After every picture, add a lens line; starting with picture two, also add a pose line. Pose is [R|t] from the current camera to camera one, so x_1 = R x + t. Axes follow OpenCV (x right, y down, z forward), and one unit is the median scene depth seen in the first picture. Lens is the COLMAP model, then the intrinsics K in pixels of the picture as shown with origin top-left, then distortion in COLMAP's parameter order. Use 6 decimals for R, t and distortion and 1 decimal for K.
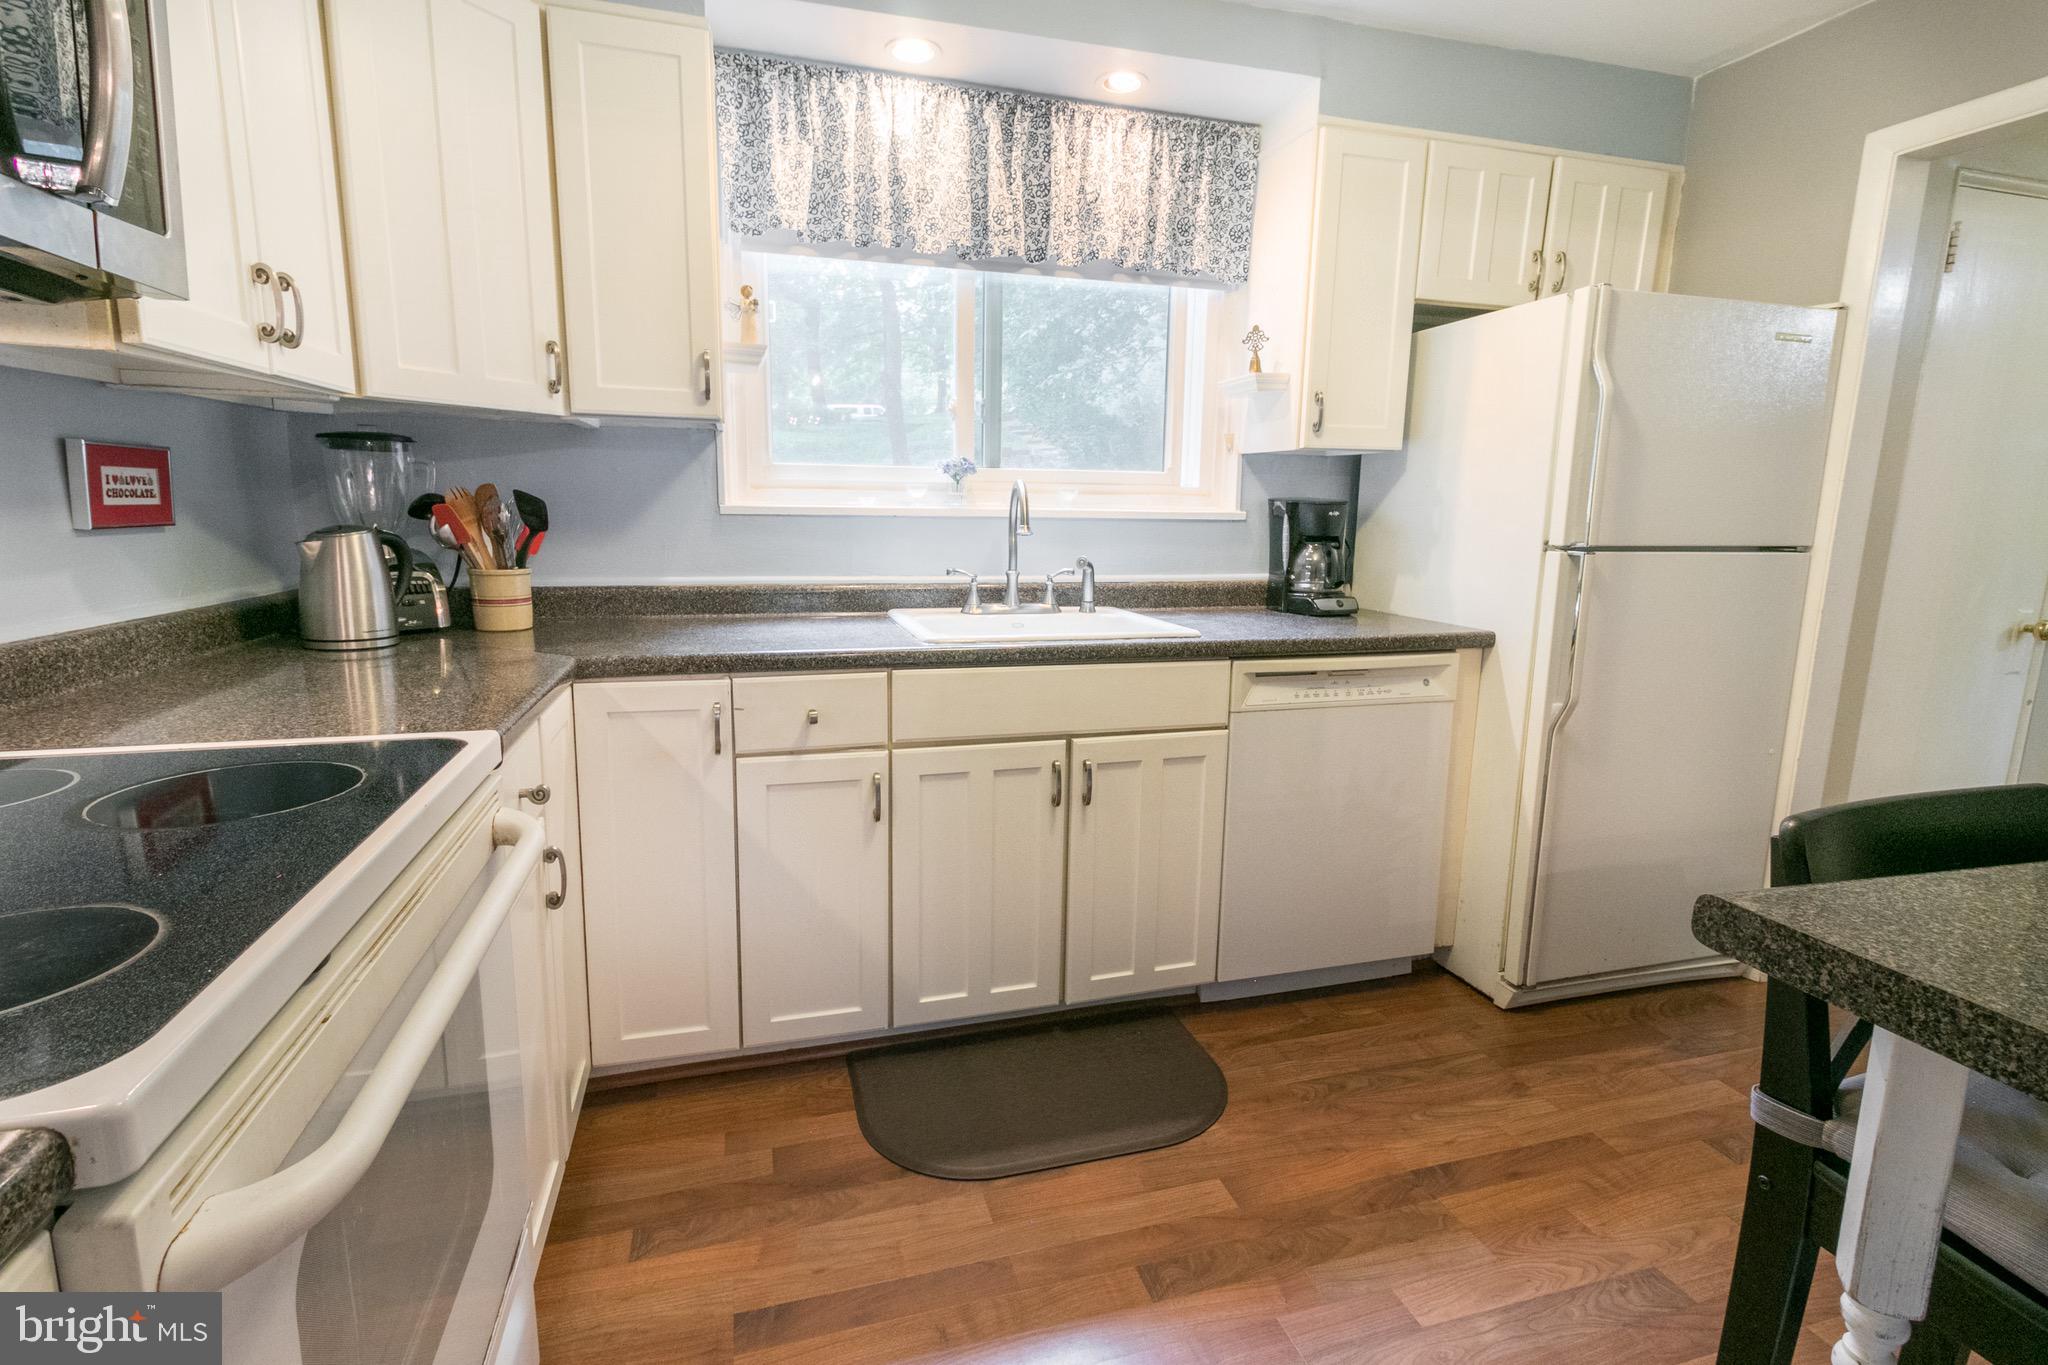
lens RADIAL K [[943.5, 0, 1016.6], [0, 943.5, 685.7], [0, 0, 1]] dist [0.004273, 0.000116]
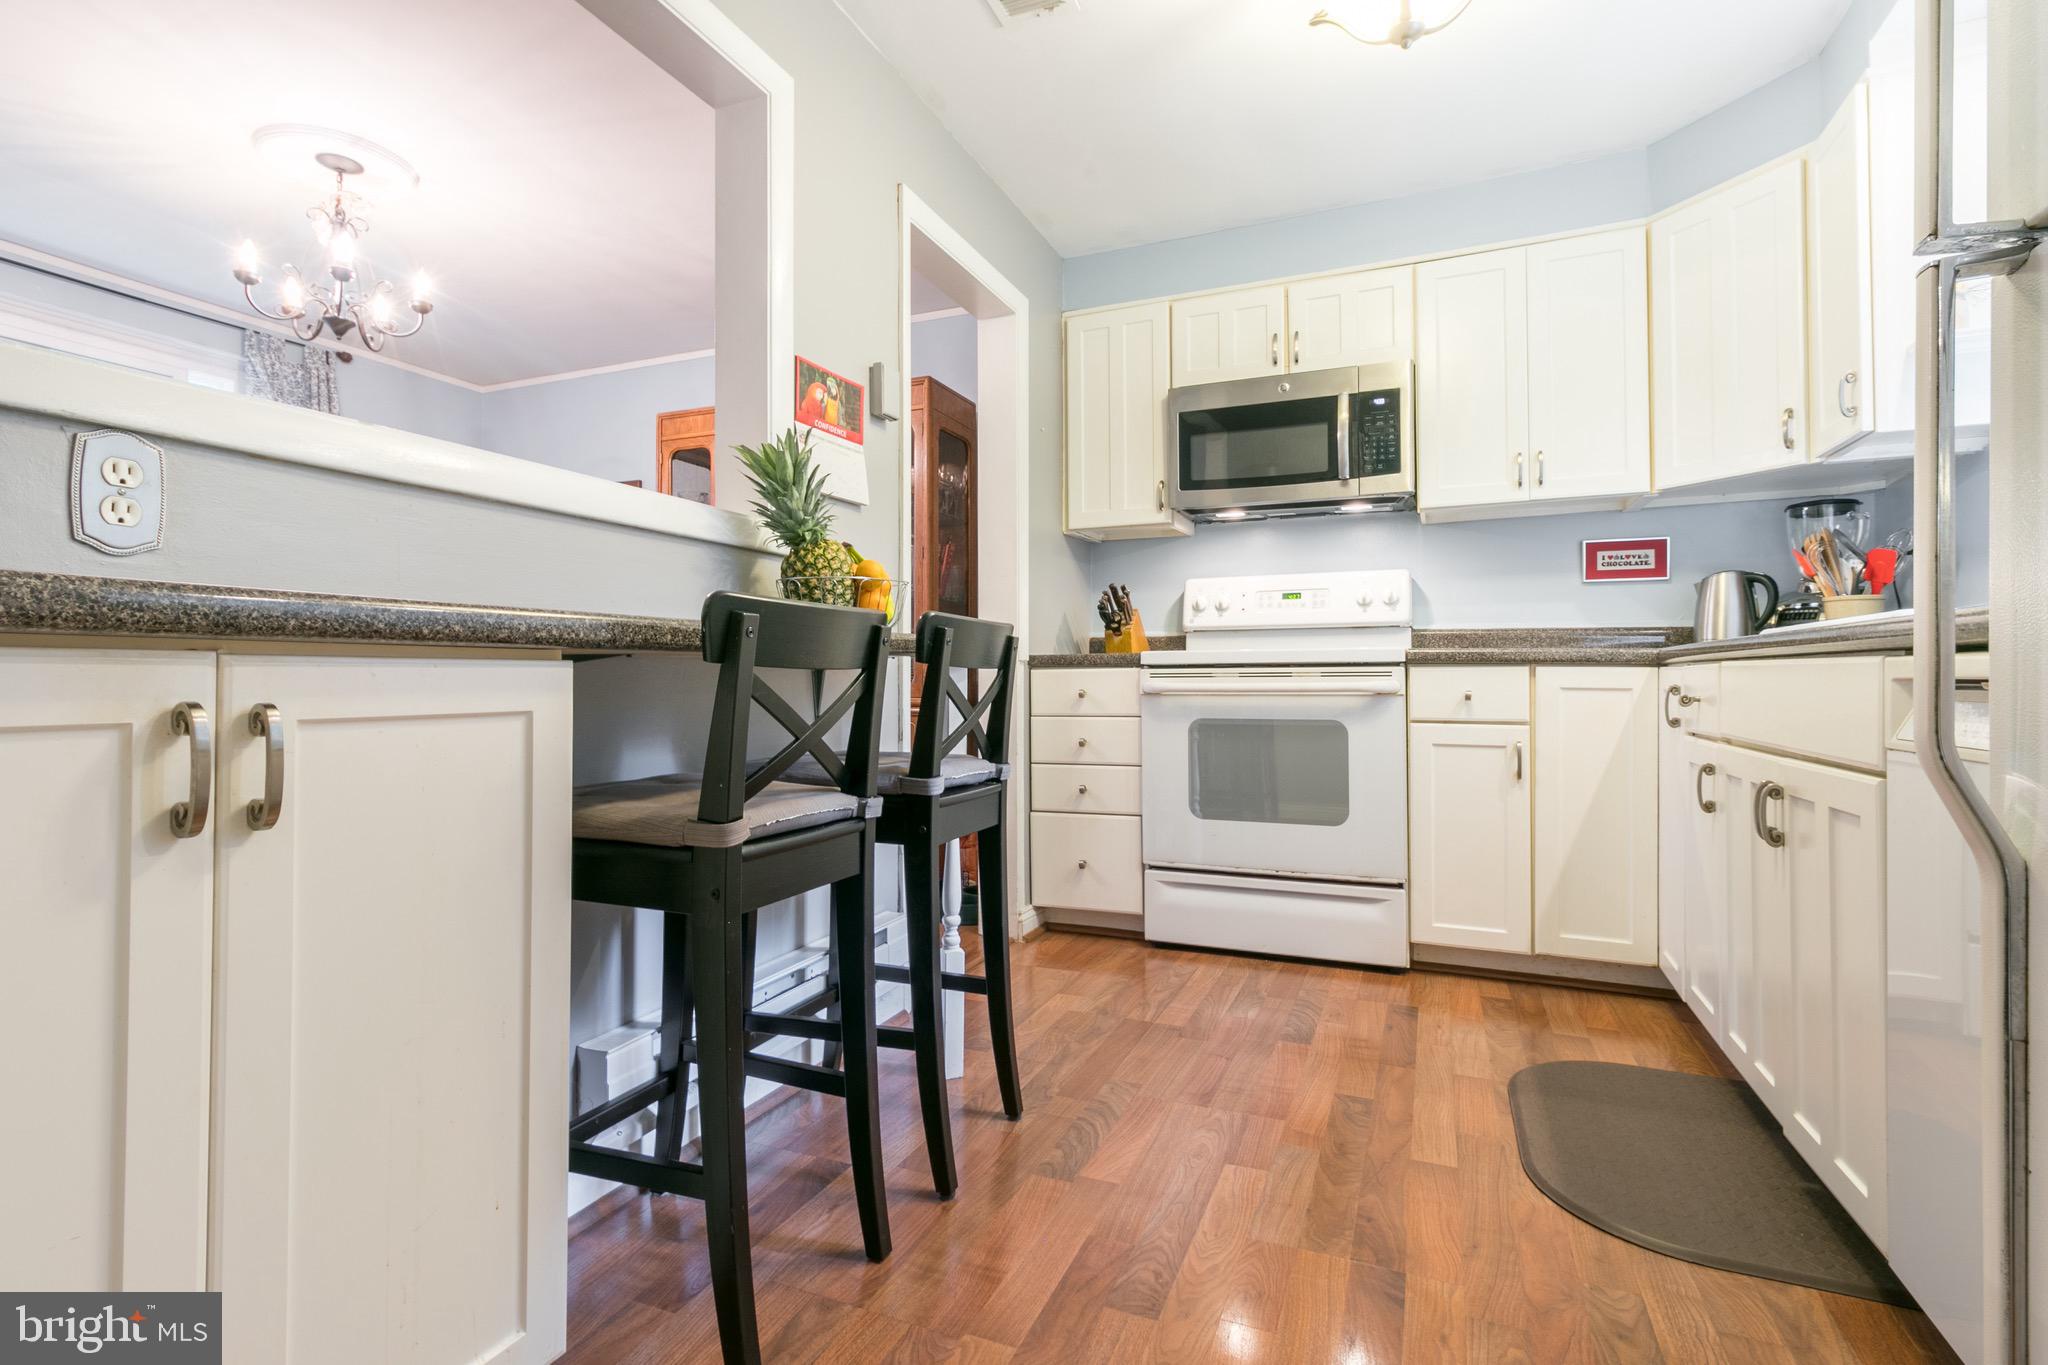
lens RADIAL K [[943.5, 0, 1035.7], [0, 943.5, 676.6], [0, 0, 1]] dist [0.004273, 0.000116]
pose [[-0.625335, -0.012389, -0.780258, 1.345394], [-0.142052, 0.984975, 0.098207, 0.003199], [0.767319, 0.172250, -0.617699, 1.293086]]
